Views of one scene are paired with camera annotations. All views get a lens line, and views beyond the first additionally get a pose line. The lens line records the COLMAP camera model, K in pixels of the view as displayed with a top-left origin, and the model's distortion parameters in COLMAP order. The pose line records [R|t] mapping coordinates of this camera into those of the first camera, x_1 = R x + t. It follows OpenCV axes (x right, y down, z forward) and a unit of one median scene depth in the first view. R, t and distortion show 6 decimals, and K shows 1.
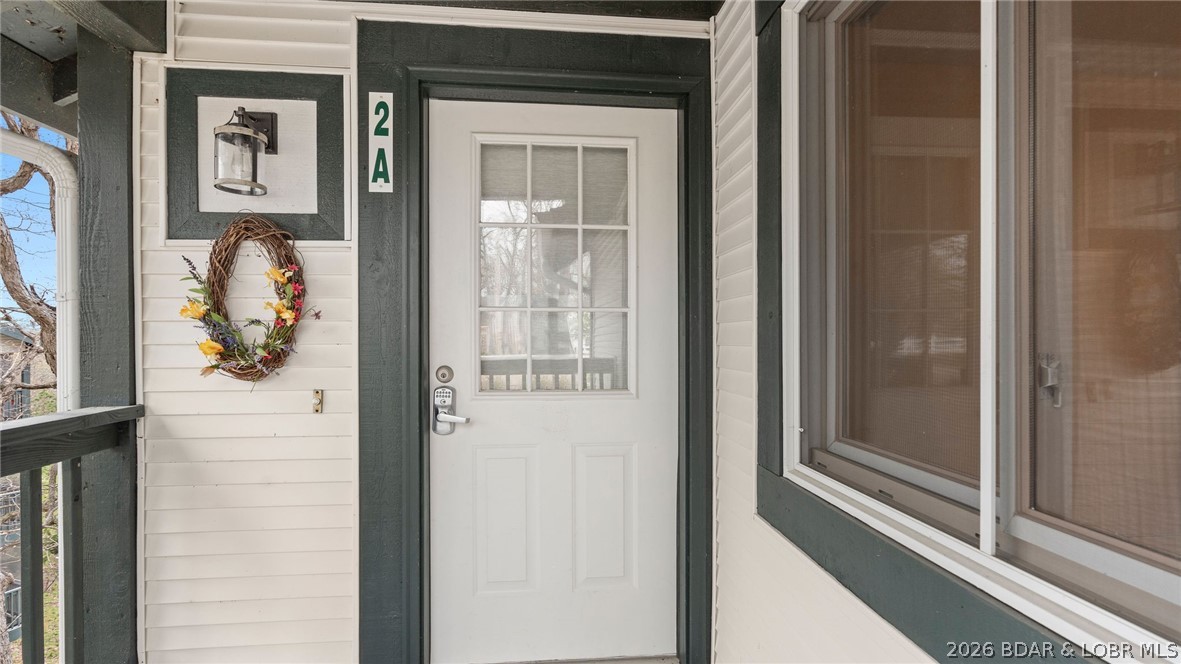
lens RADIAL K [[532.1, 0, 590.8], [0, 532.1, 335.9], [0, 0, 1]] dist [-0.008657, 0.004229]
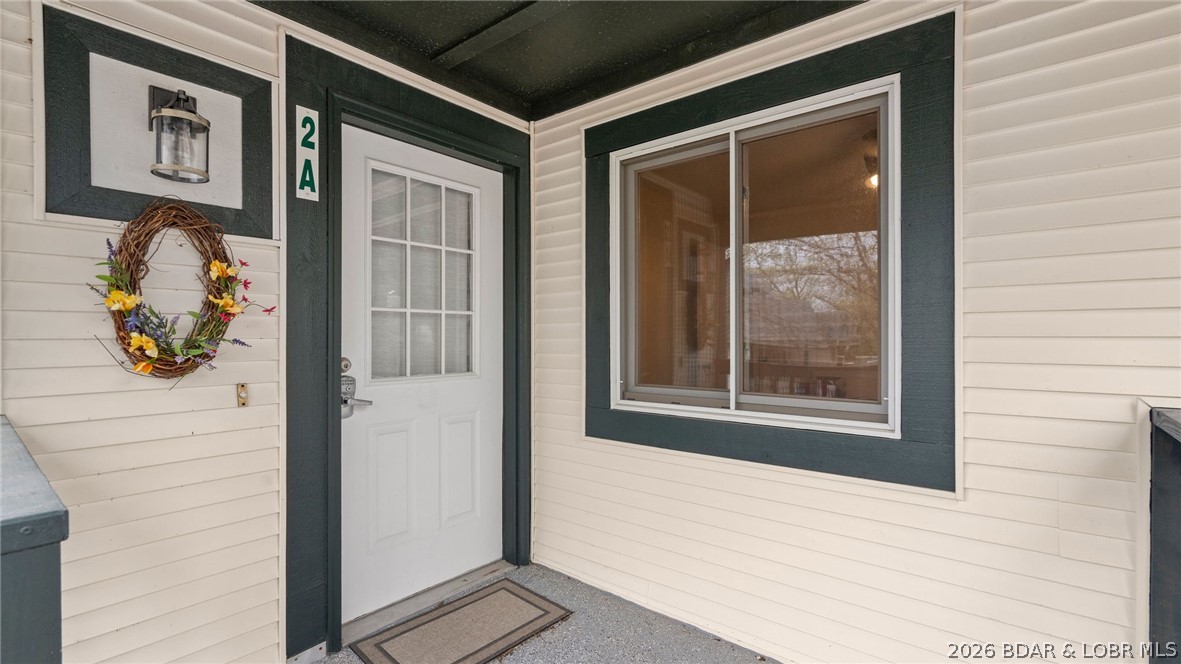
lens RADIAL K [[532.1, 0, 583.6], [0, 532.1, 333.8], [0, 0, 1]] dist [-0.008657, 0.004229]
pose [[0.705058, 0.002523, 0.709145, -0.770588], [0.003109, 0.999973, -0.006648, 0.015827], [-0.709143, 0.006893, 0.705031, -0.173642]]
